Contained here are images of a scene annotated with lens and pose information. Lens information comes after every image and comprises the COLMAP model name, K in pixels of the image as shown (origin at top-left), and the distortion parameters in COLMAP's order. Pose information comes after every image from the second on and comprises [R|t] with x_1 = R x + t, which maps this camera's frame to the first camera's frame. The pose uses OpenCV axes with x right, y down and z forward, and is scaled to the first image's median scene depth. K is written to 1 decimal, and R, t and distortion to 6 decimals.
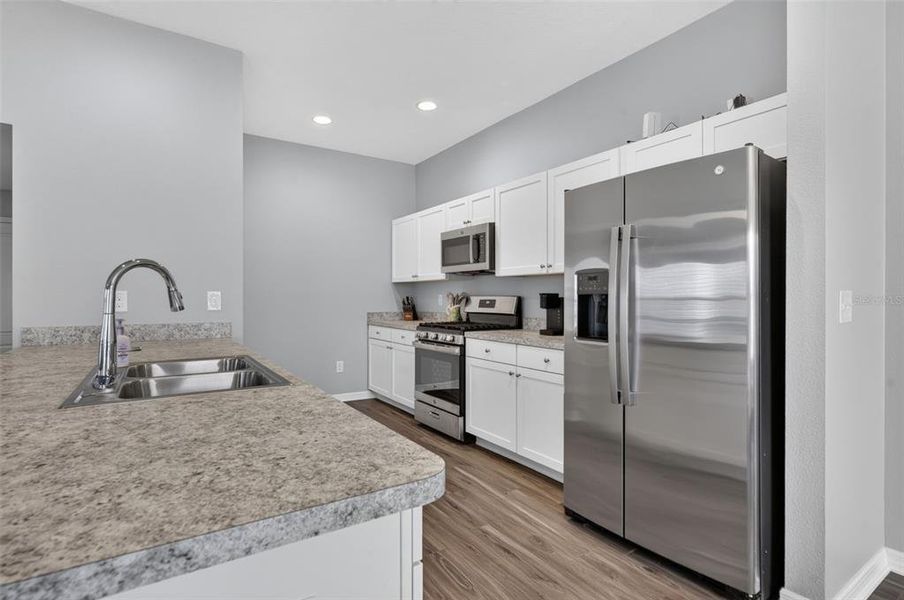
lens RADIAL K [[441.4, 0, 452.9], [0, 441.4, 297.6], [0, 0, 1]] dist [0.001438, 0.000062]
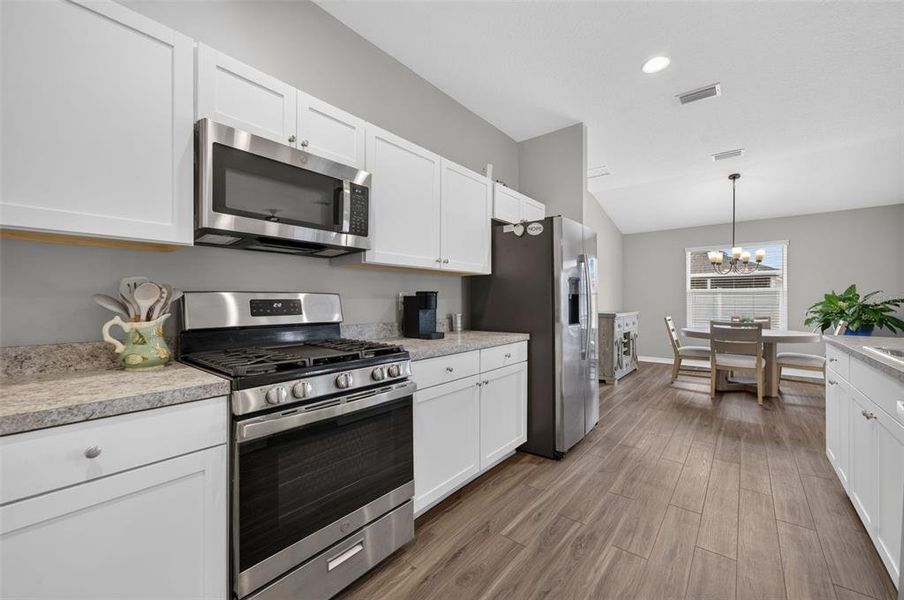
lens RADIAL K [[359.1, 0, 454.6], [0, 359.1, 299.6], [0, 0, 1]] dist [0.001260, 0.000604]
pose [[-0.292102, -0.012075, 0.956311, -0.557586], [-0.005299, 0.999925, 0.011007, -0.001195], [-0.956372, -0.001852, -0.292144, 1.325181]]
